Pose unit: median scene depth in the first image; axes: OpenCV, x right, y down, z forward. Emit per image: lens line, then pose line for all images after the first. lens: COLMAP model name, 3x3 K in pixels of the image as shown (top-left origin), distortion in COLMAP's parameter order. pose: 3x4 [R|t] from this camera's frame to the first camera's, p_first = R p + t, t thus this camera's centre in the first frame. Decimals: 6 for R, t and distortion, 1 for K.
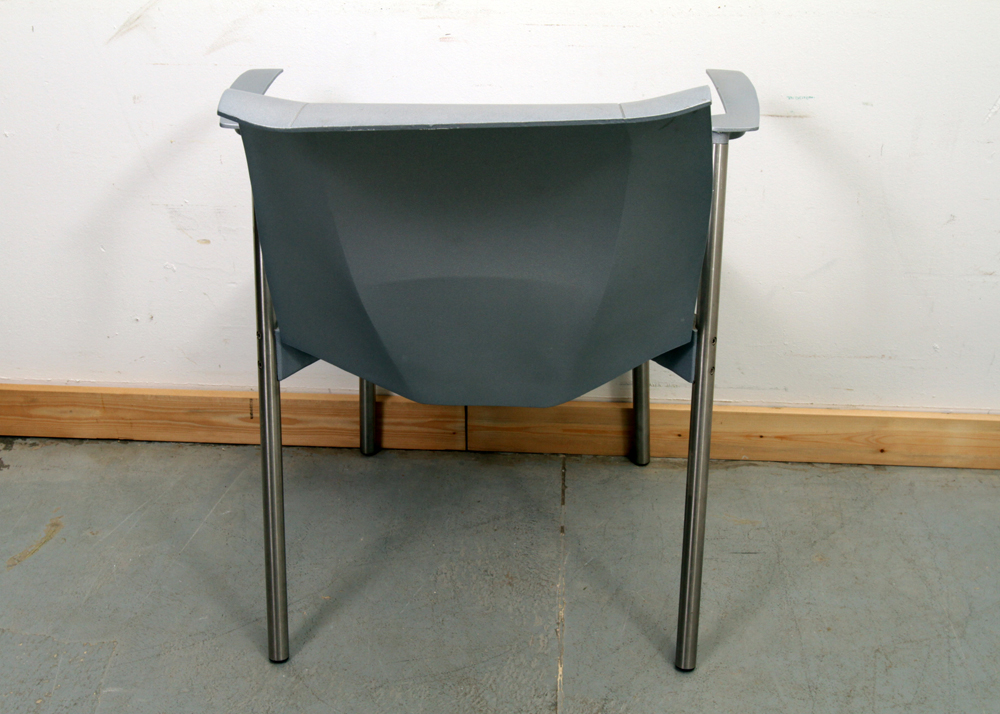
lens RADIAL K [[1253.6, 0, 488.3], [0, 1253.6, 365.0], [0, 0, 1]] dist [-0.042512, 0.000000]
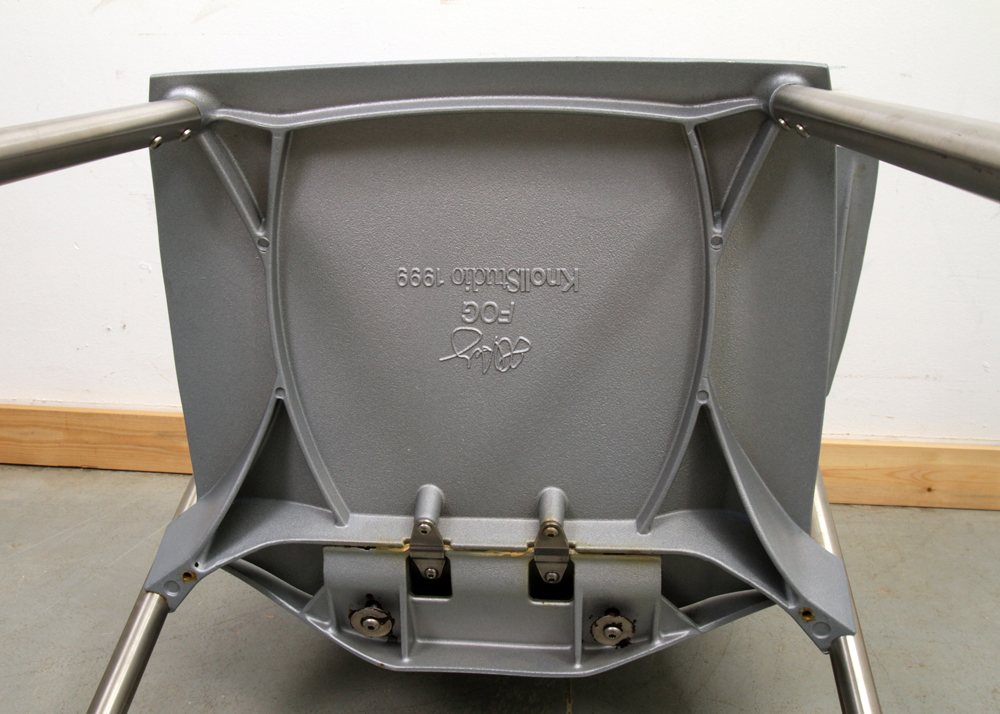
lens RADIAL K [[926.3, 0, 490.6], [0, 926.3, 366.5], [0, 0, 1]] dist [-0.052592, 0.000000]
pose [[0.999649, 0.021548, -0.015440, 0.013908], [-0.024509, 0.973207, -0.228619, 0.149588], [0.010100, 0.228917, 0.973394, 0.371631]]
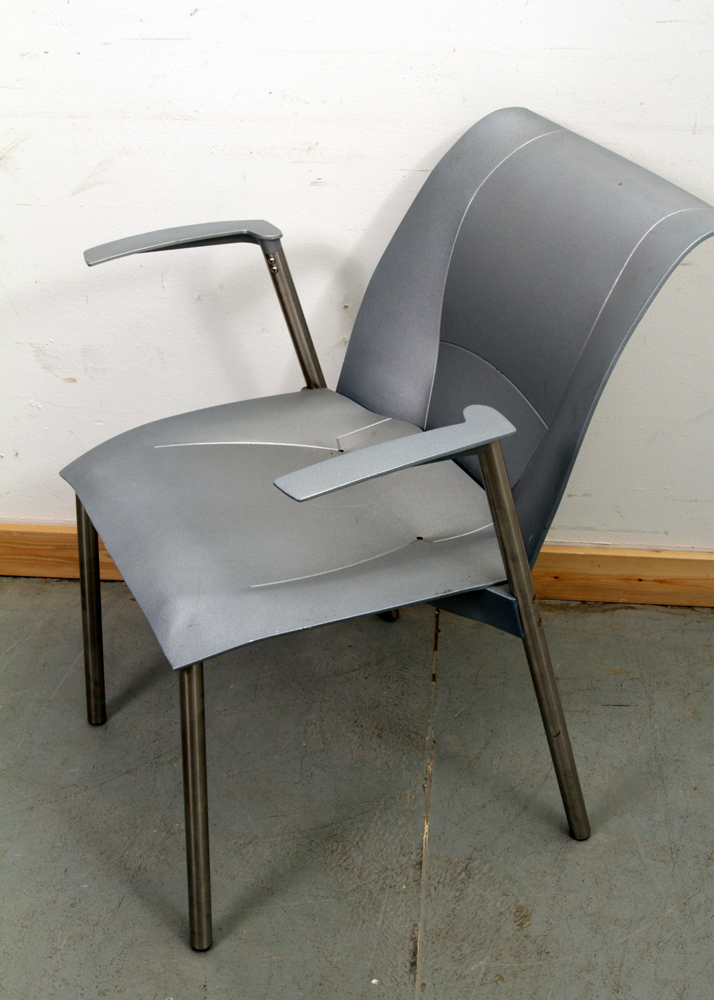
lens RADIAL K [[1421.0, 0, 353.6], [0, 1421.0, 514.2], [0, 0, 1]] dist [-0.025360, 0.000000]
pose [[0.999834, 0.007485, -0.016619, 0.013473], [-0.006121, 0.996719, 0.080703, -0.088075], [0.017169, -0.080588, 0.996600, -0.111749]]
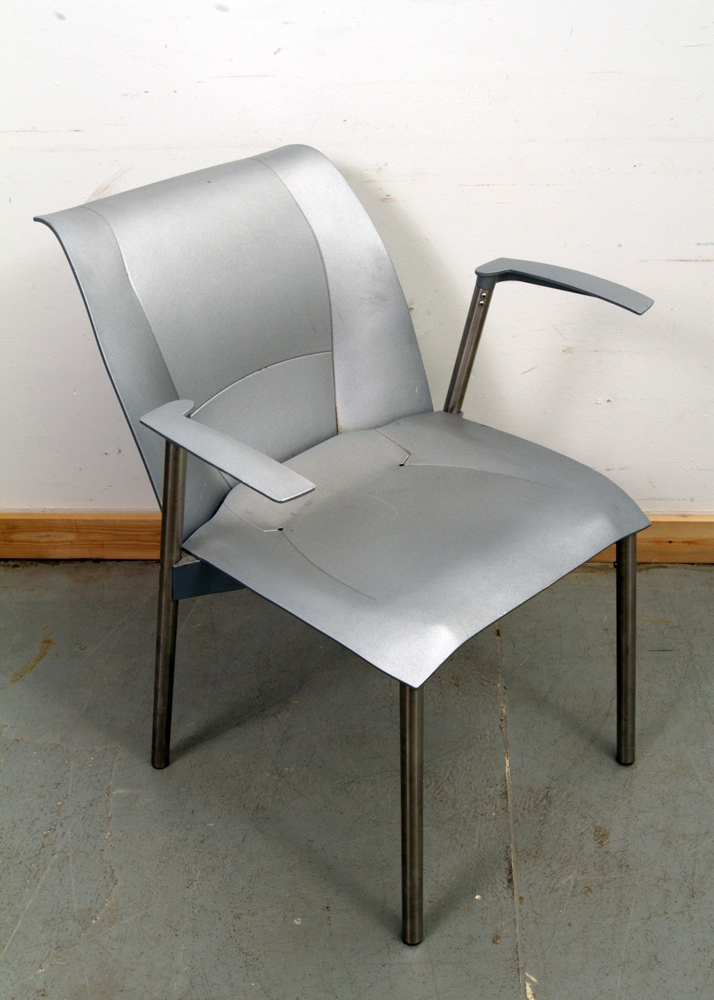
lens RADIAL K [[1219.3, 0, 353.2], [0, 1219.3, 514.4], [0, 0, 1]] dist [-0.049619, 0.000000]
pose [[0.999536, -0.029007, -0.009267, -0.057511], [0.029637, 0.996567, 0.077310, -0.063686], [0.006993, -0.077548, 0.996964, -0.085442]]
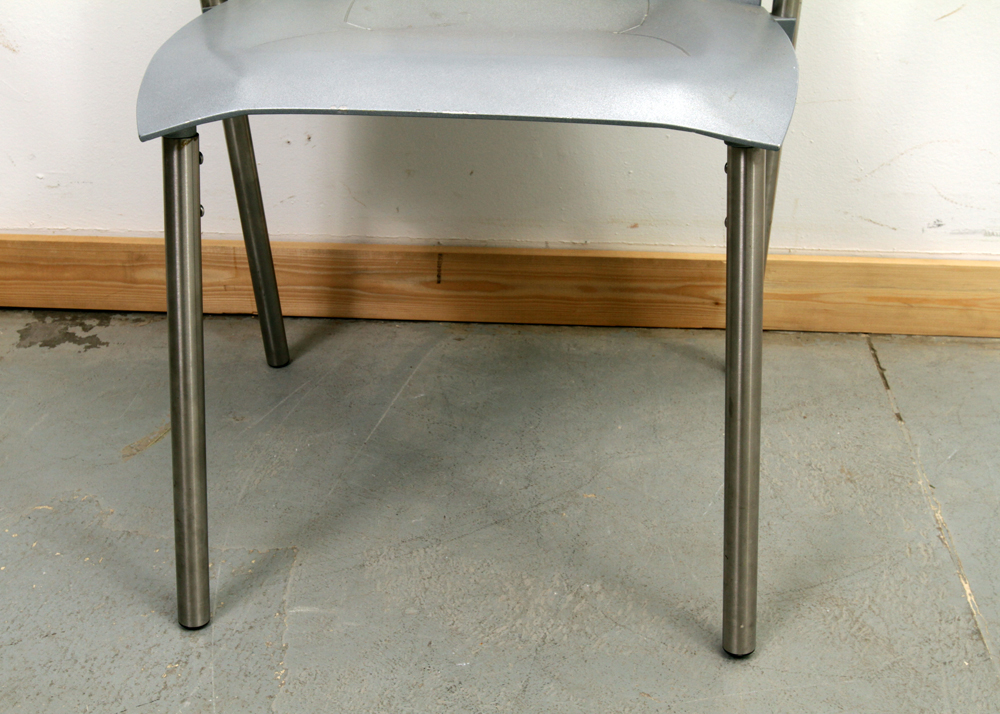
lens RADIAL K [[1359.7, 0, 486.2], [0, 1359.7, 362.8], [0, 0, 1]] dist [-0.029970, 0.000000]
pose [[0.999813, 0.006360, -0.018242, -0.160644], [-0.007001, 0.999353, -0.035273, 0.129001], [0.018006, 0.035394, 0.999211, 0.226472]]
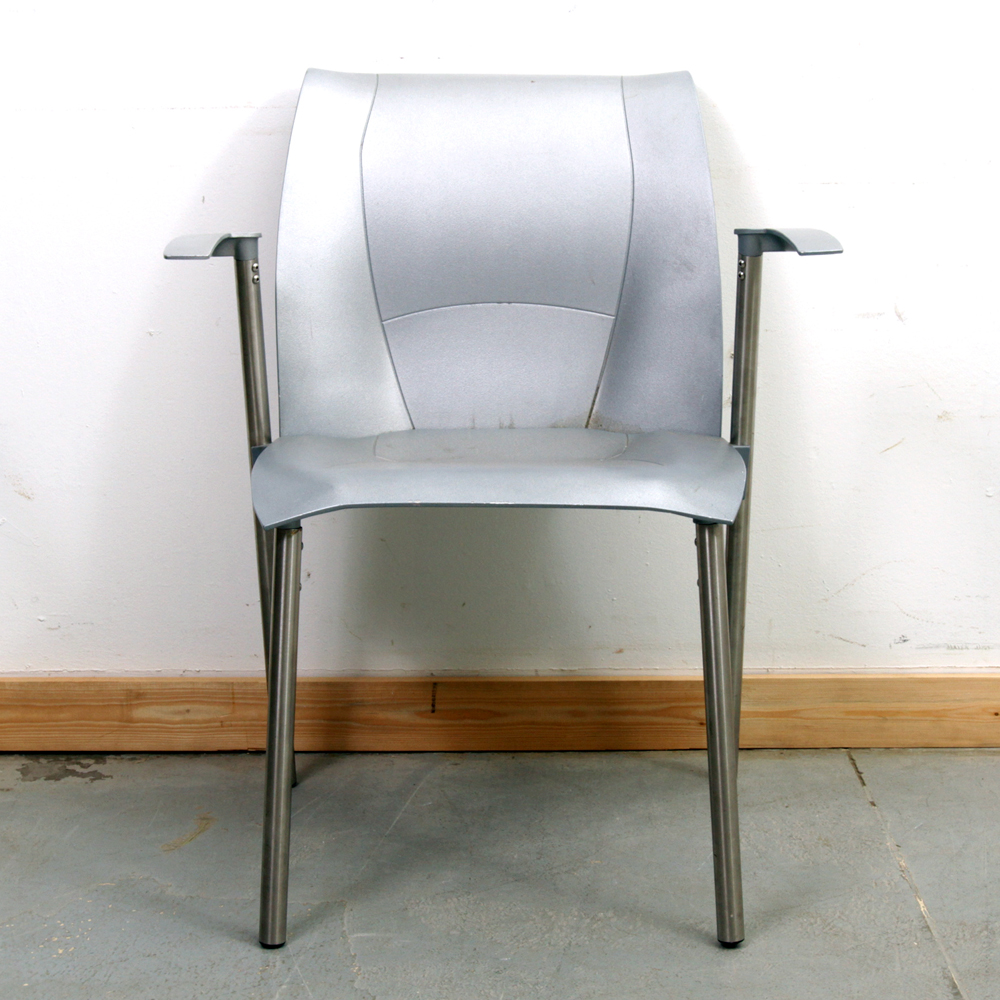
lens RADIAL K [[2192.4, 0, 484.8], [0, 2192.4, 568.7], [0, 0, 1]] dist [-0.034228, 0.000000]
pose [[0.998738, -0.018523, 0.046691, -0.239413], [0.030232, 0.963982, -0.264245, 0.340371], [-0.040114, 0.265323, 0.963325, -0.327623]]
